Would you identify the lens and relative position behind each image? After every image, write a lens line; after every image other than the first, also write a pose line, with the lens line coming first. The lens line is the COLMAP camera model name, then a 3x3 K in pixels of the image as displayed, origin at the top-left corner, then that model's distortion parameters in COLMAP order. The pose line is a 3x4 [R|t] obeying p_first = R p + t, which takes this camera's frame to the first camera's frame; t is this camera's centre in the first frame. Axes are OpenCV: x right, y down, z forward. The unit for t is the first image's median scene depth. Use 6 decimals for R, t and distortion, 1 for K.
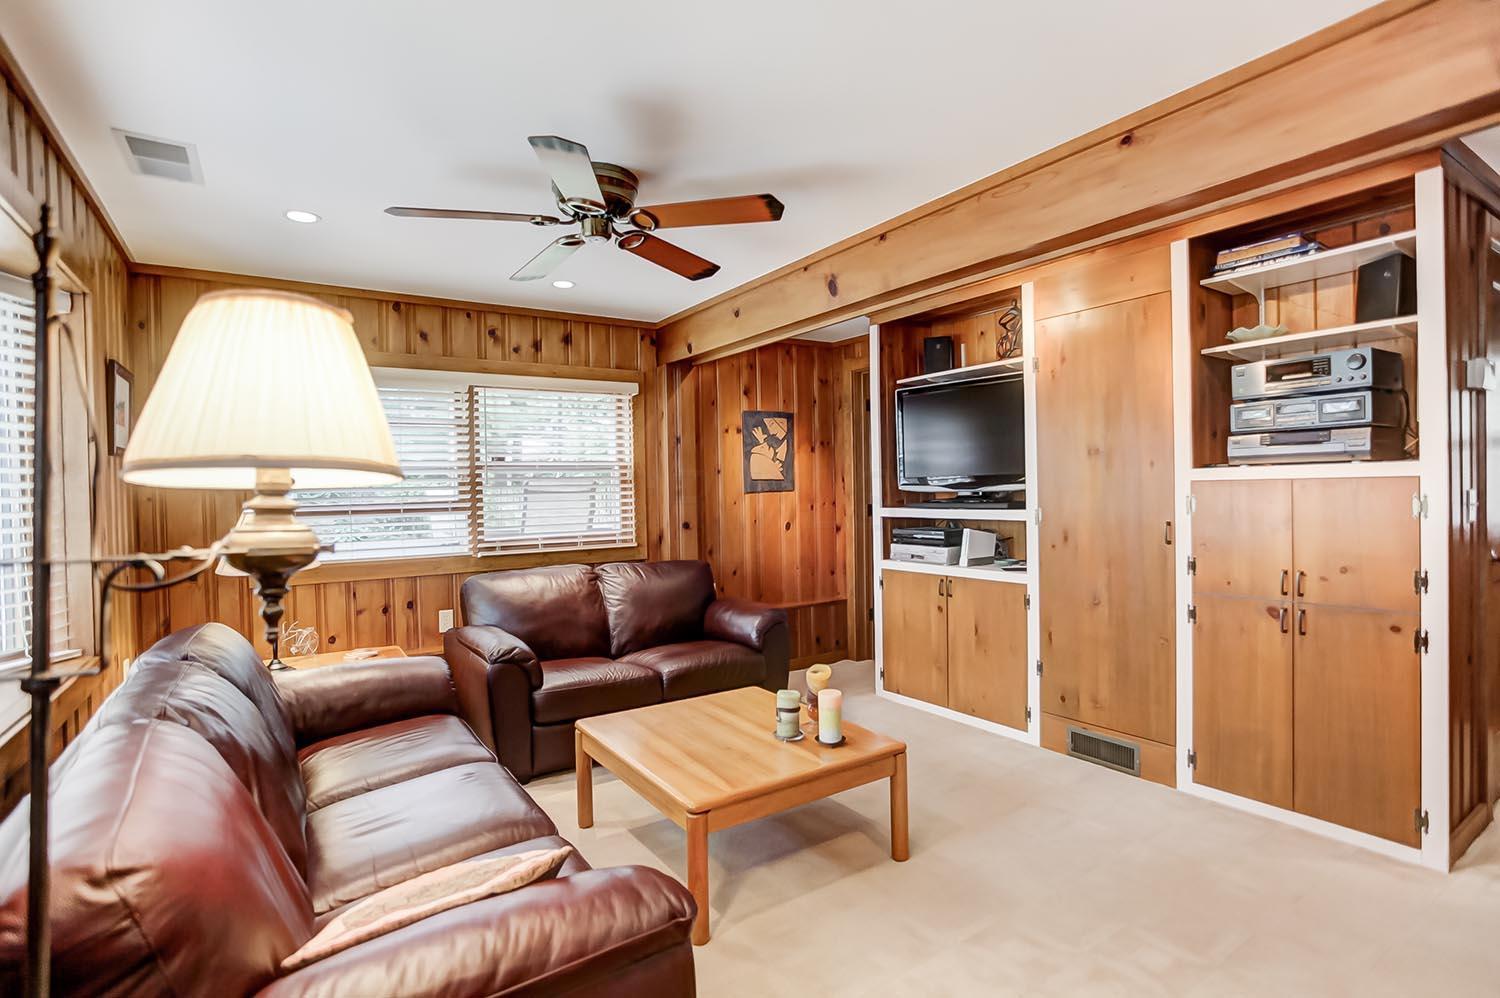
lens RADIAL K [[733.8, 0, 761.6], [0, 733.8, 498.0], [0, 0, 1]] dist [-0.052102, 0.021347]
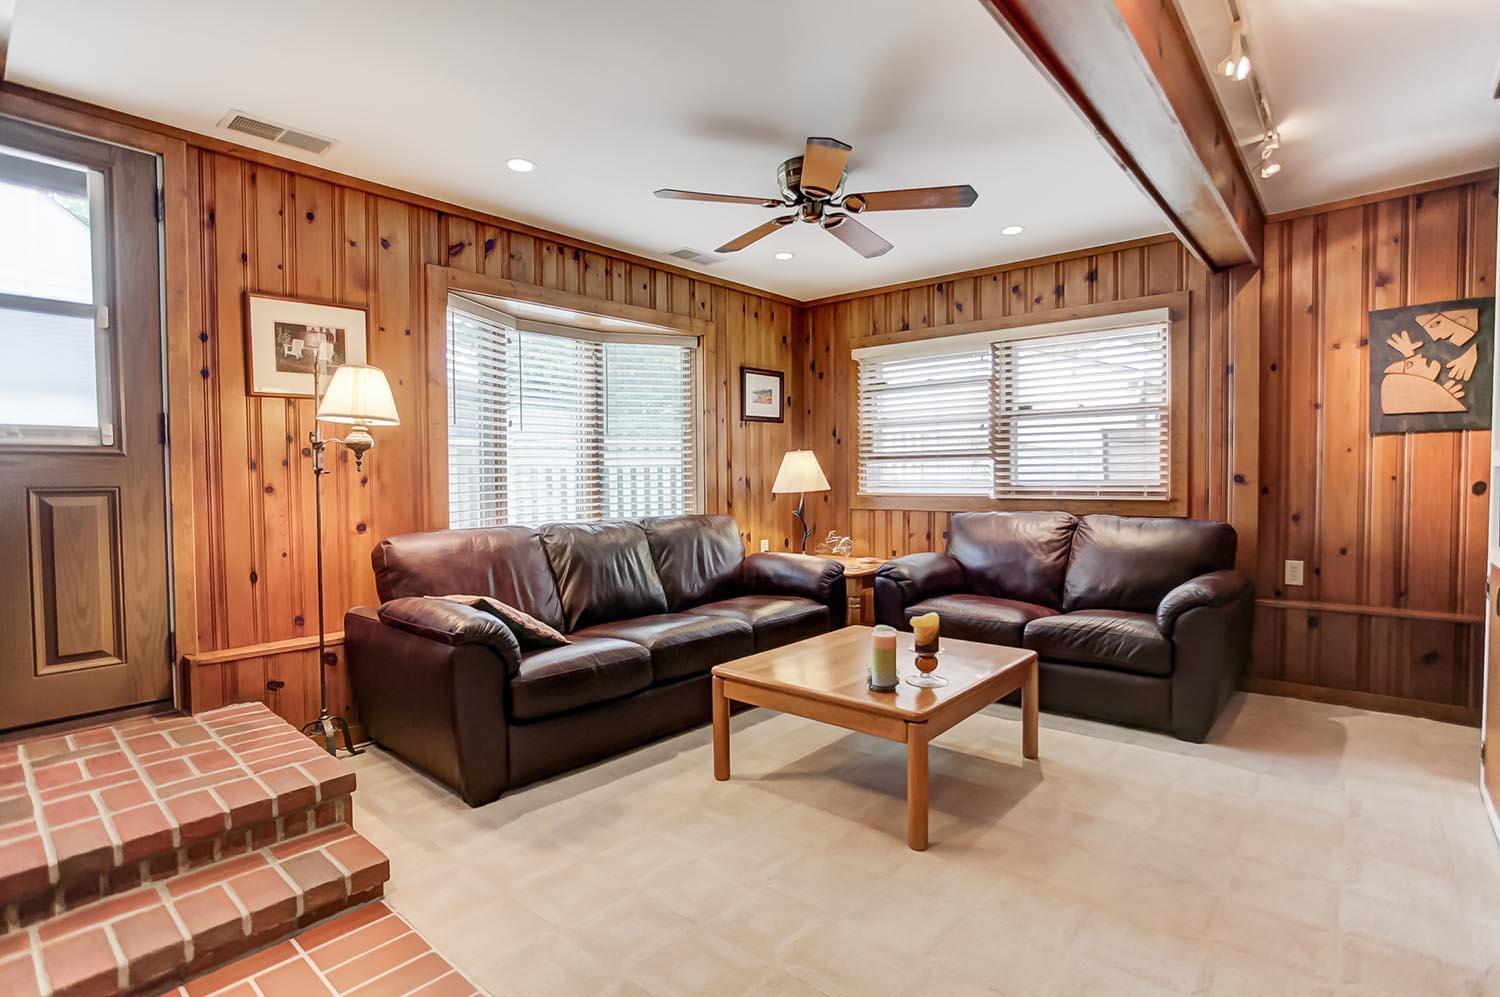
lens RADIAL K [[733.8, 0, 761.6], [0, 733.8, 497.5], [0, 0, 1]] dist [-0.052102, 0.021347]
pose [[0.270248, 0.046618, -0.961661, 0.505545], [-0.007215, 0.998897, 0.046395, 0.026542], [0.962764, -0.005600, 0.270286, 0.319710]]
